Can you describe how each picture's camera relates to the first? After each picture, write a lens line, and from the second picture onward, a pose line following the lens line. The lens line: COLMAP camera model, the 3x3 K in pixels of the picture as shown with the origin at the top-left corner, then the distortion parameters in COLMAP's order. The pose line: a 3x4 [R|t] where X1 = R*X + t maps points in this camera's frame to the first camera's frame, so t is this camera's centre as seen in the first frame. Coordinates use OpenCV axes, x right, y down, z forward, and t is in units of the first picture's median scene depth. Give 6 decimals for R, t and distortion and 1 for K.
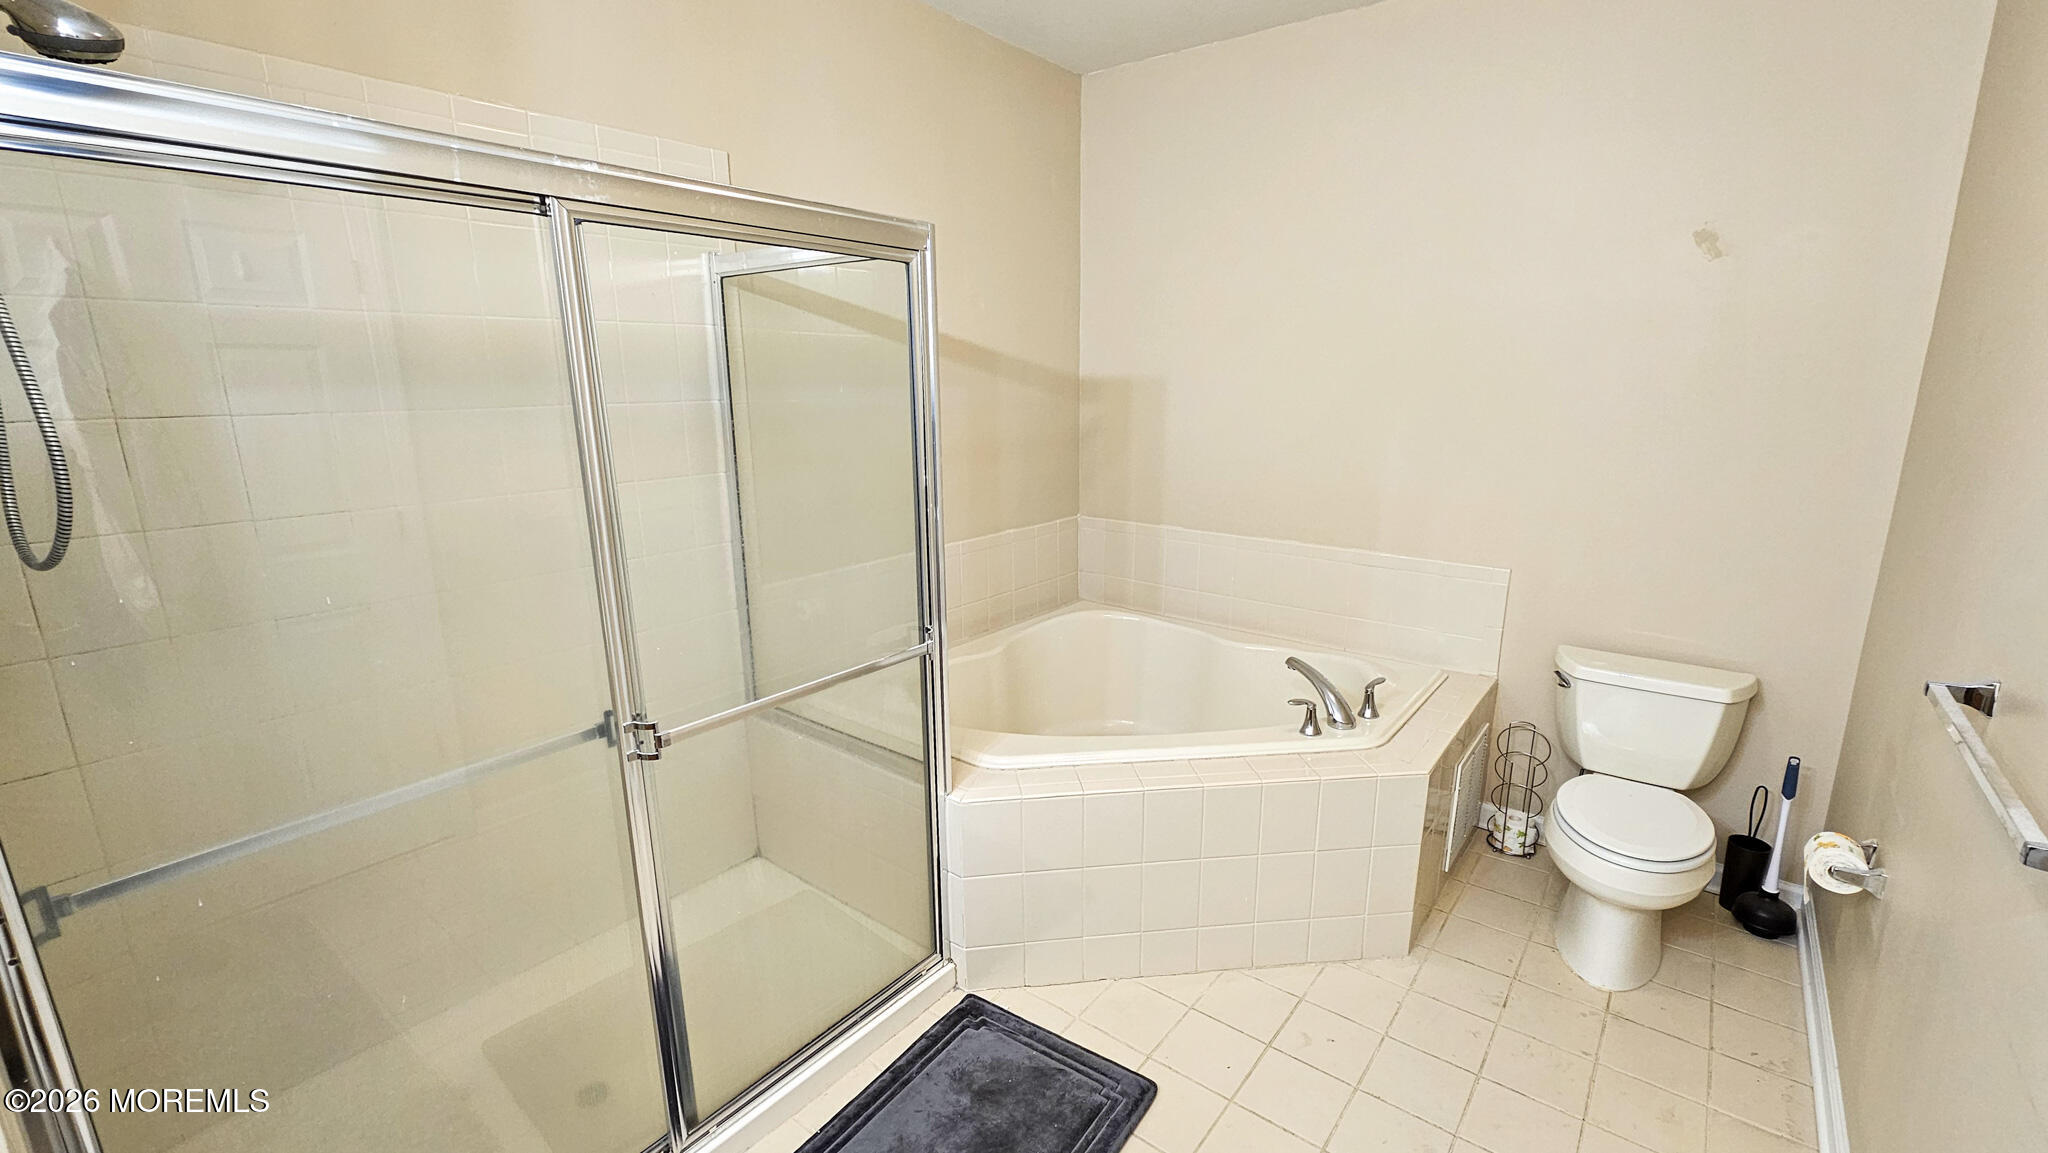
lens RADIAL K [[870.5, 0, 1034.6], [0, 870.5, 583.7], [0, 0, 1]] dist [-0.003028, -0.000463]
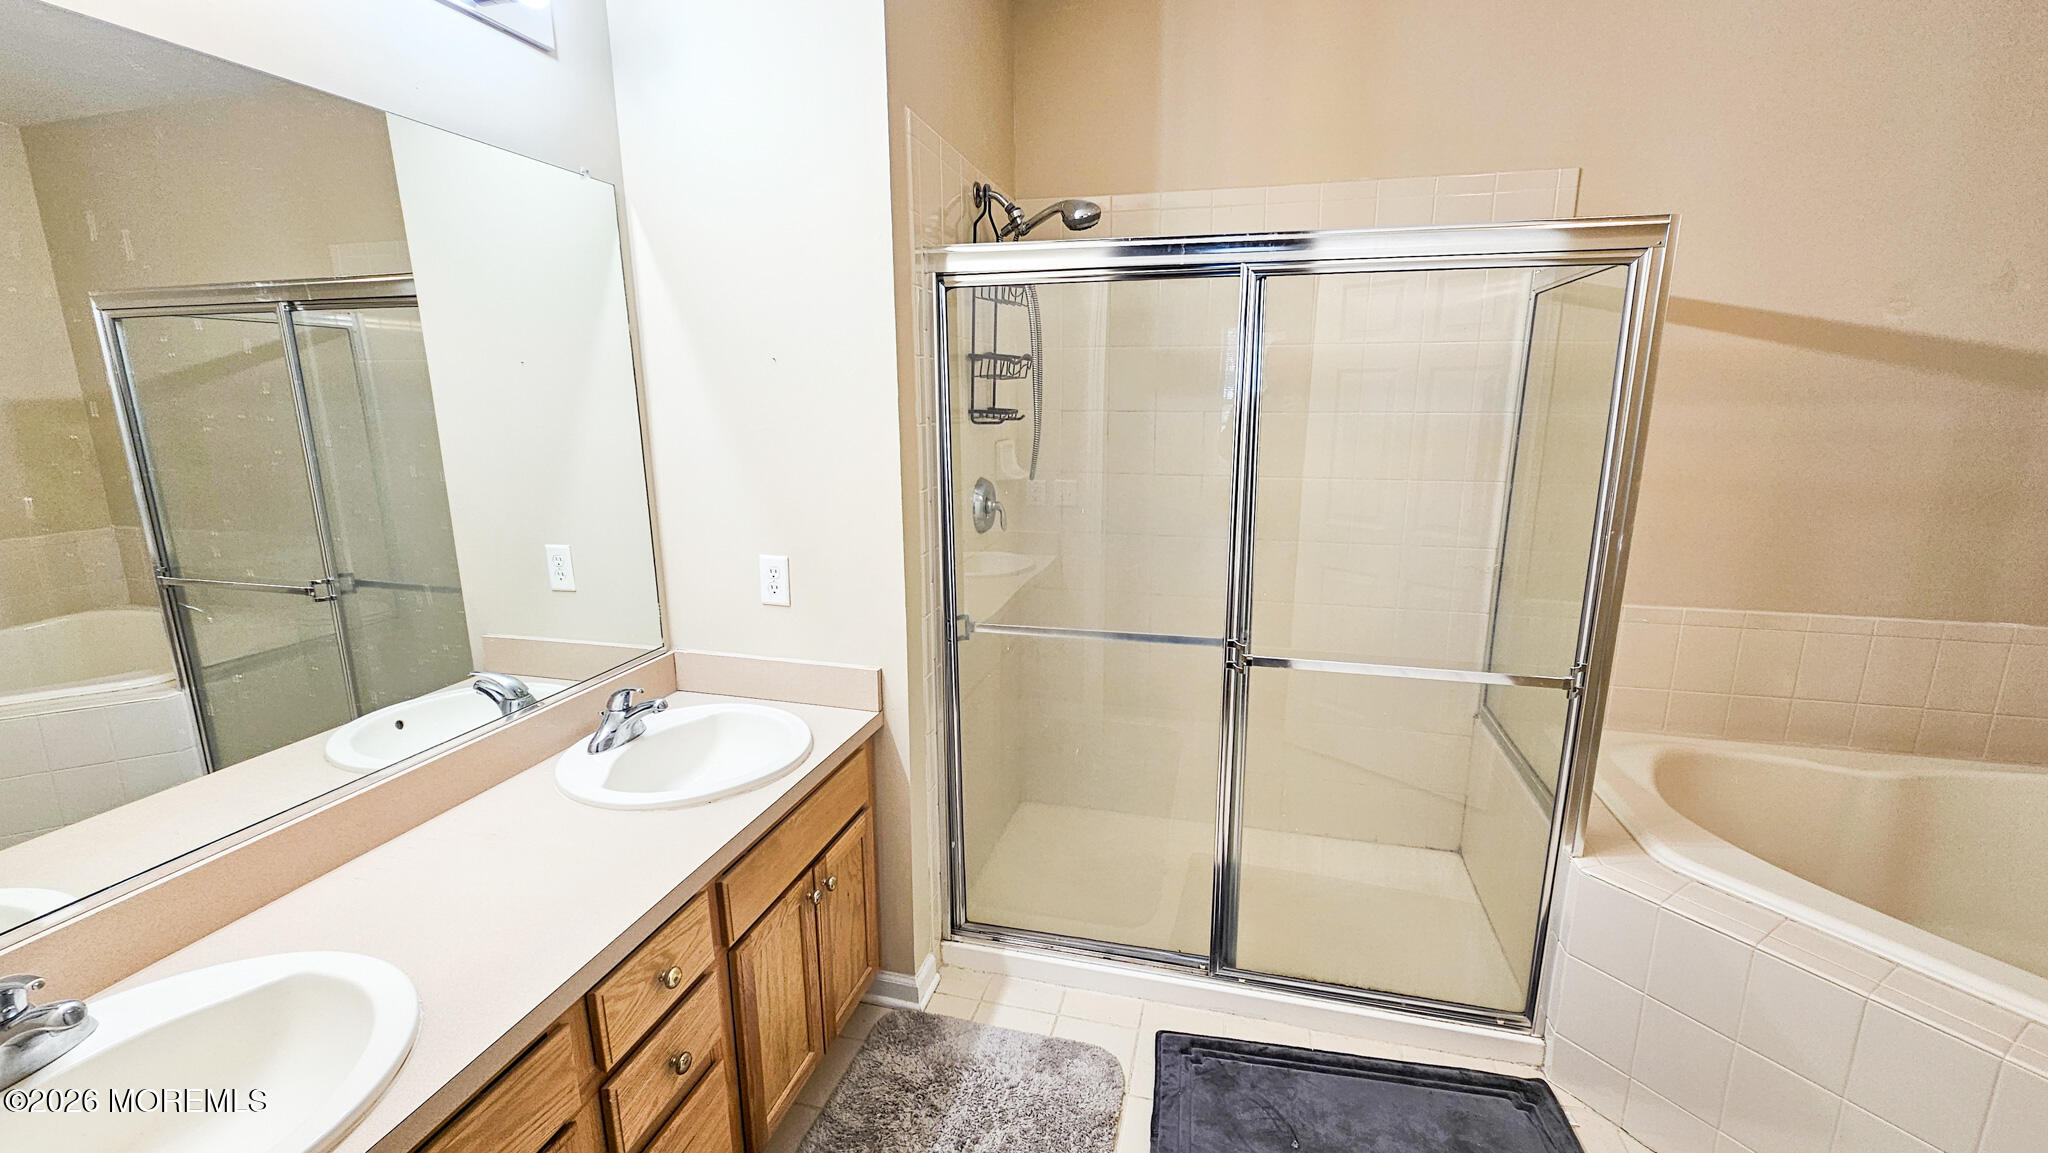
lens RADIAL K [[870.5, 0, 1034.6], [0, 870.5, 583.7], [0, 0, 1]] dist [-0.003028, -0.000463]
pose [[0.401325, 0.203214, -0.893108, 0.415191], [-0.217095, 0.968397, 0.122792, -0.018009], [0.889836, 0.144610, 0.432759, 0.079416]]
